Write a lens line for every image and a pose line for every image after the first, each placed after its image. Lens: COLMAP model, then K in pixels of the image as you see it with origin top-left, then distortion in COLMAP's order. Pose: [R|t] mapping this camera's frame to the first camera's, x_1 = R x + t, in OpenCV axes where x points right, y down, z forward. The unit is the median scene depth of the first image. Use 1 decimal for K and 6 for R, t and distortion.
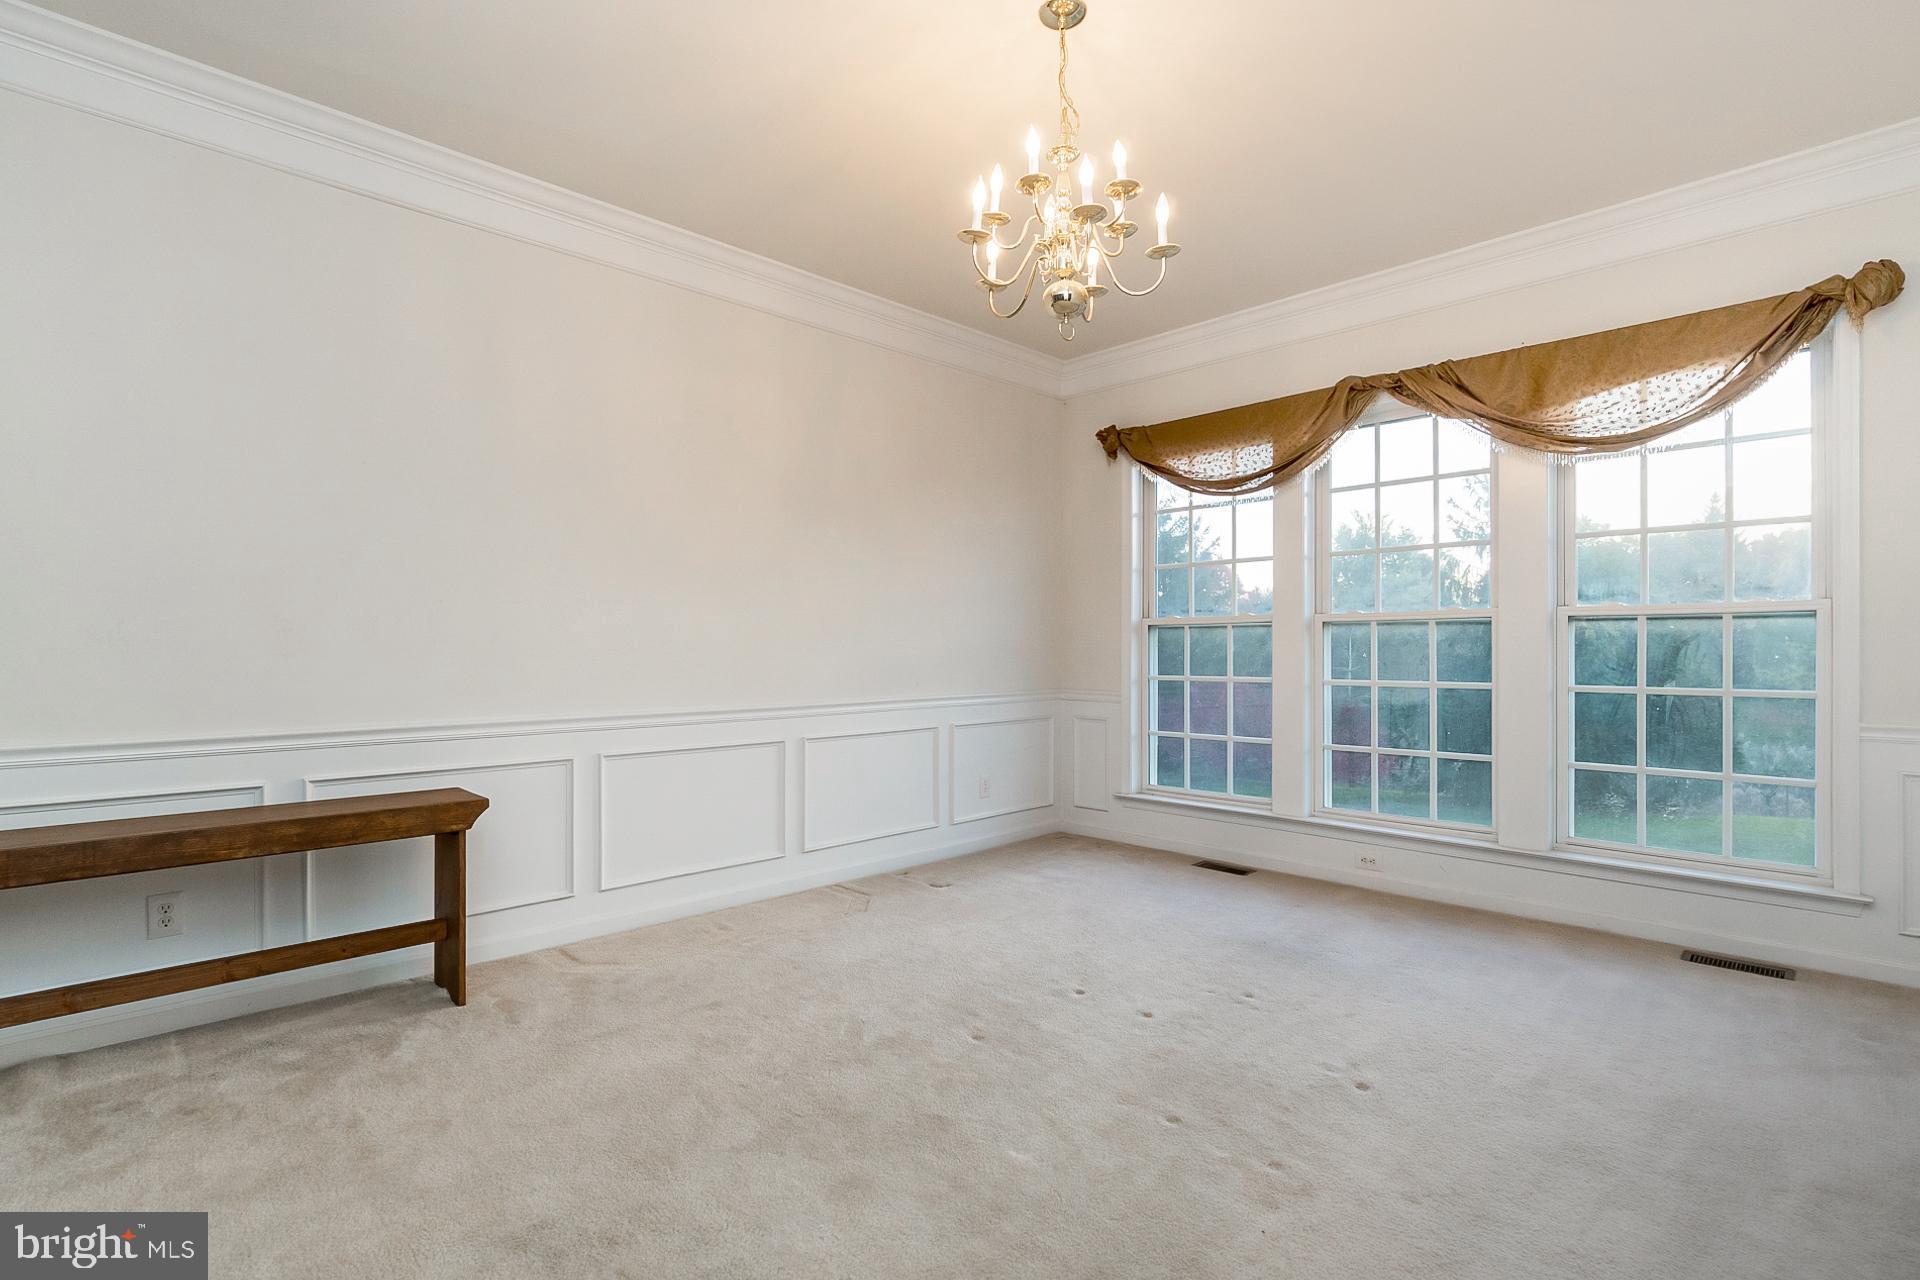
lens RADIAL K [[910.9, 0, 957.9], [0, 910.9, 657.4], [0, 0, 1]] dist [-0.002088, 0.008691]
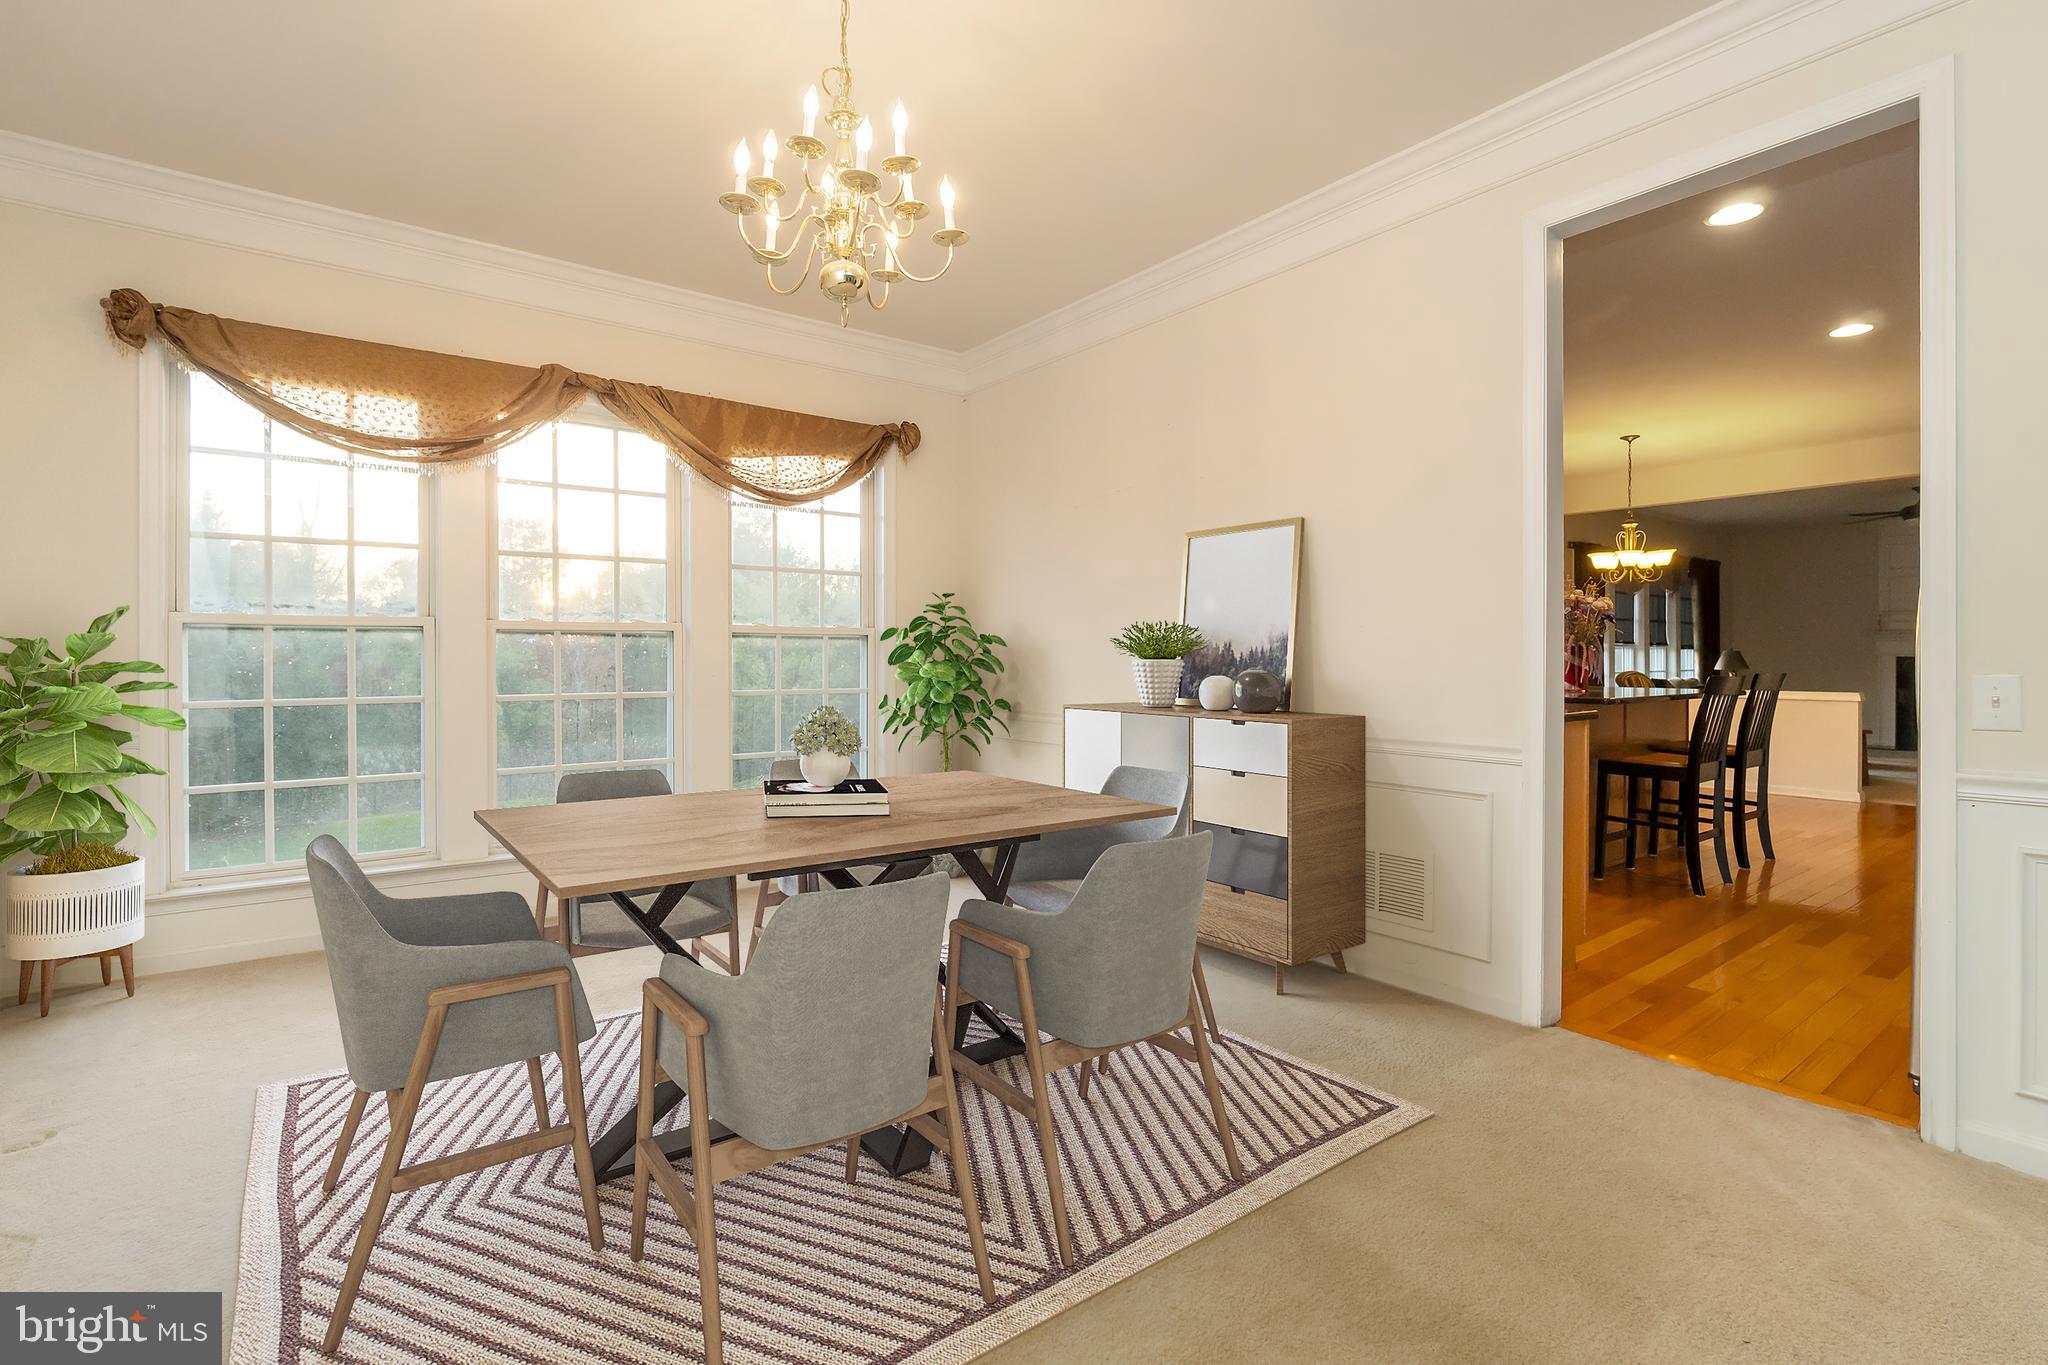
lens RADIAL K [[887.9, 0, 1017.9], [0, 887.9, 669.5], [0, 0, 1]] dist [-0.001206, -0.000035]
pose [[0.150859, -0.014834, 0.988444, -0.335684], [0.013597, 0.999824, 0.012930, -0.003591], [-0.988462, 0.011489, 0.151034, 0.346791]]
